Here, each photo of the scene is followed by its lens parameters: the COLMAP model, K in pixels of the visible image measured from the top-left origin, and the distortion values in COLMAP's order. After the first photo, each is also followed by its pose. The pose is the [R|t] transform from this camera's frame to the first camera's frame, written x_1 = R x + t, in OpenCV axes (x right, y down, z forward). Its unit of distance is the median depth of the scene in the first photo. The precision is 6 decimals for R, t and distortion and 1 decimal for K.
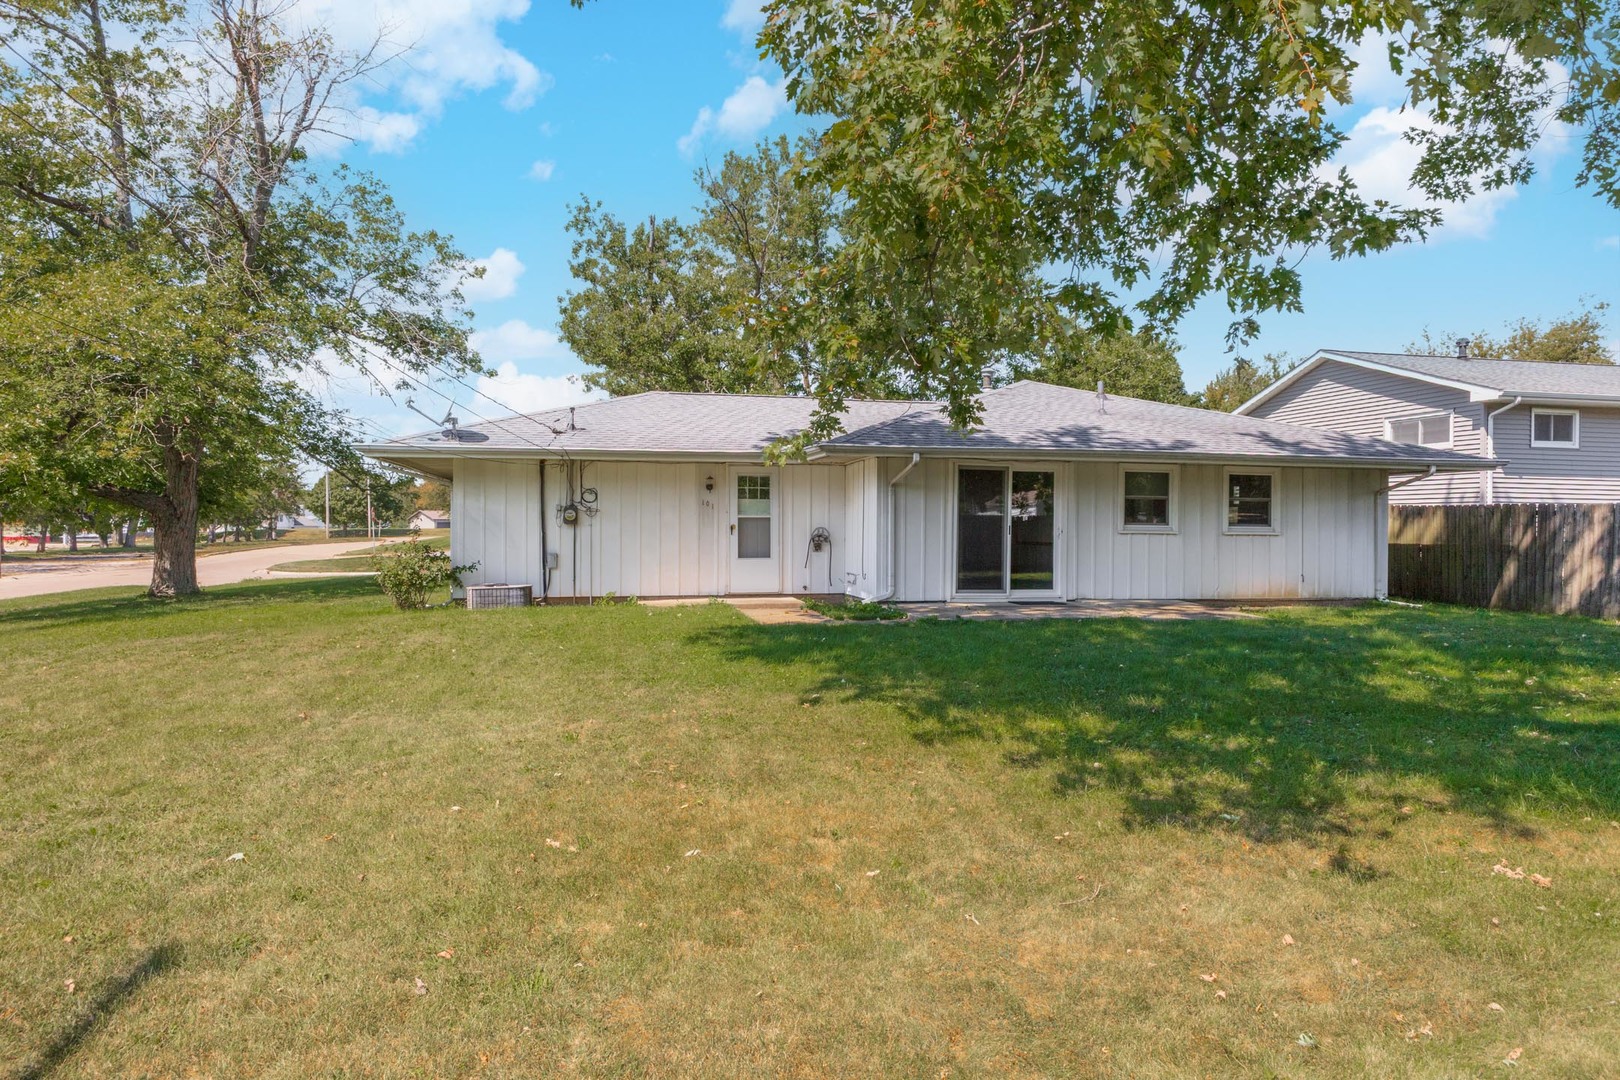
lens RADIAL K [[978.8, 0, 804.9], [0, 978.8, 538.5], [0, 0, 1]] dist [0.000454, 0.000047]
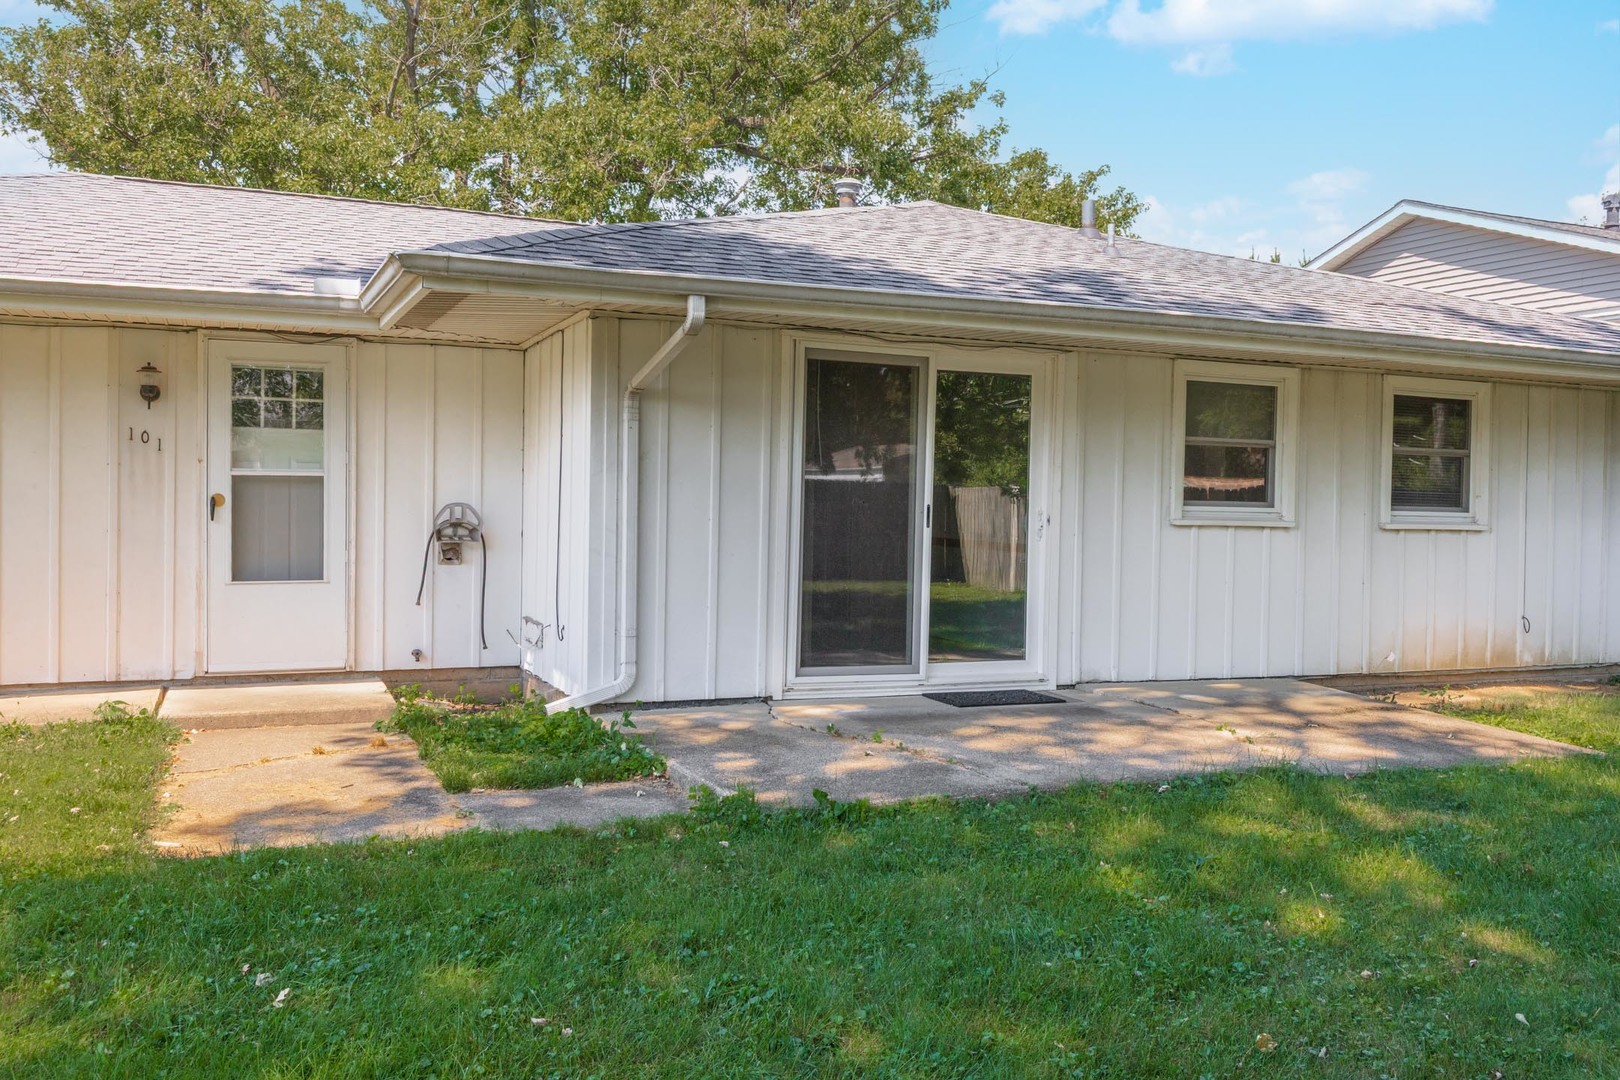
lens RADIAL K [[1366.2, 0, 810.0], [0, 1366.2, 540.0], [0, 0, 1]] dist [-0.001210, -0.008887]
pose [[0.982039, 0.005446, 0.188602, 0.053895], [-0.009288, 0.999767, 0.019495, -0.008872], [-0.188452, -0.020897, 0.981860, 0.443313]]
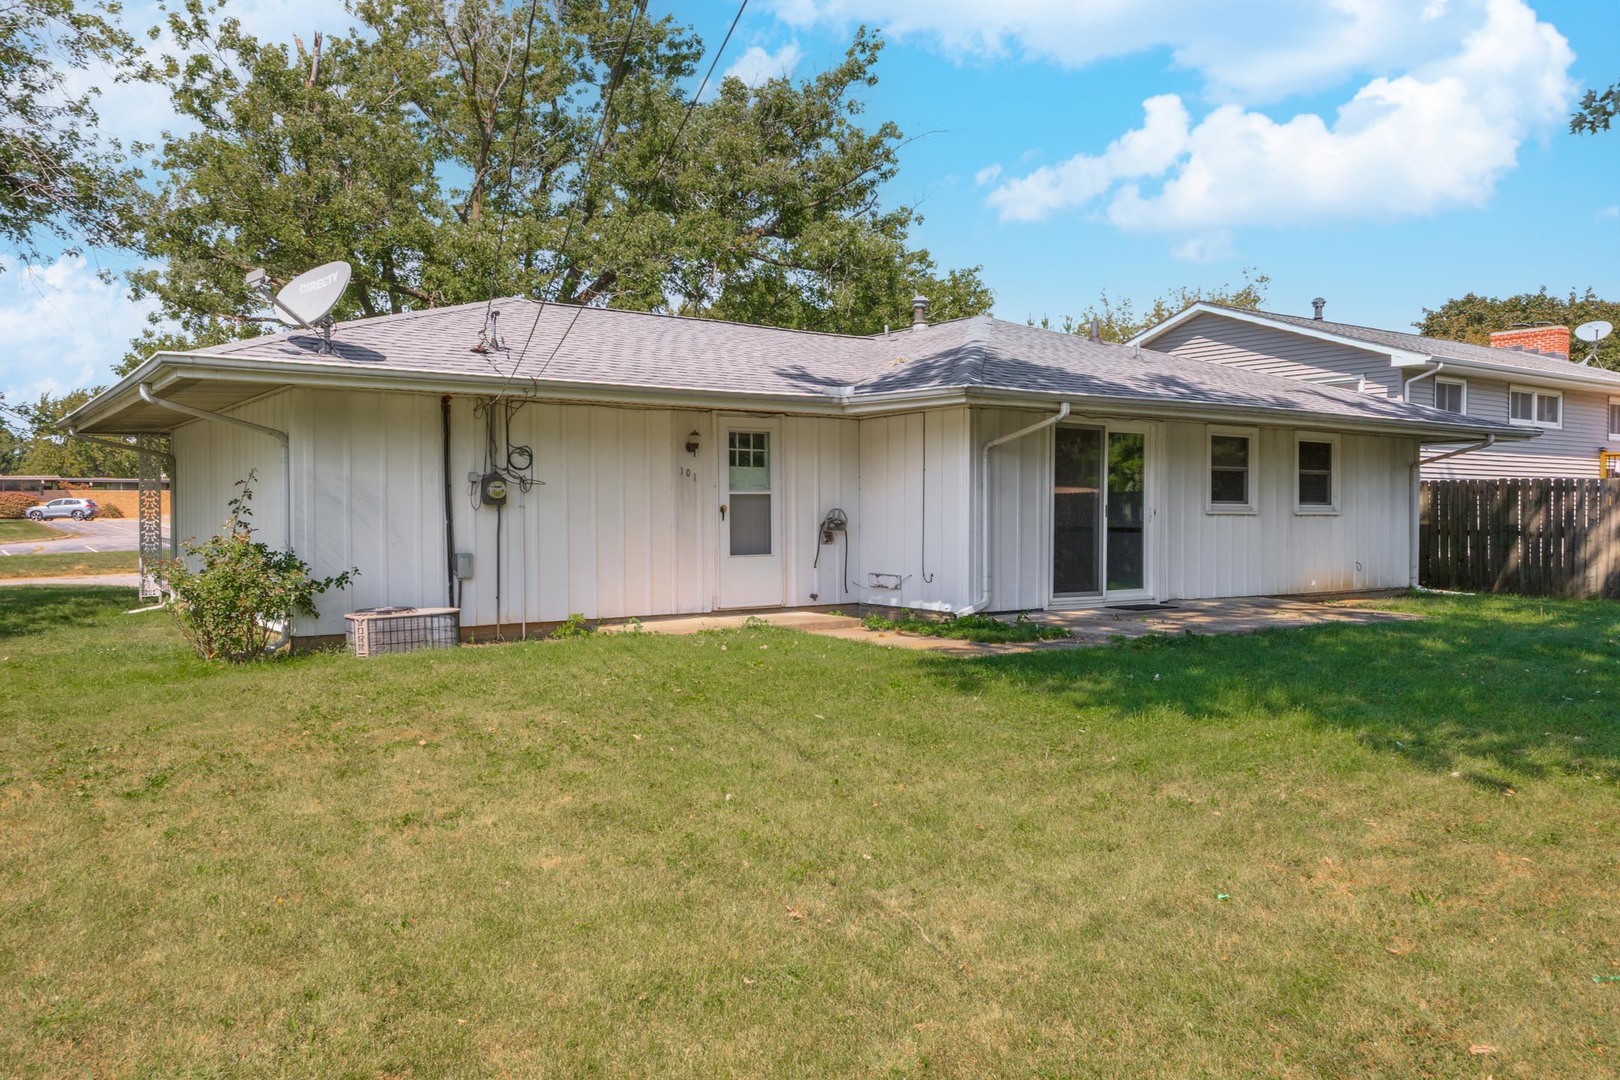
lens RADIAL K [[1210.8, 0, 810.0], [0, 1210.8, 540.0], [0, 0, 1]] dist [0.021072, -0.001049]
pose [[0.919885, -0.014822, 0.391908, -0.347443], [0.008761, 0.999813, 0.017248, -0.004225], [-0.392090, -0.012432, 0.919843, 0.230180]]
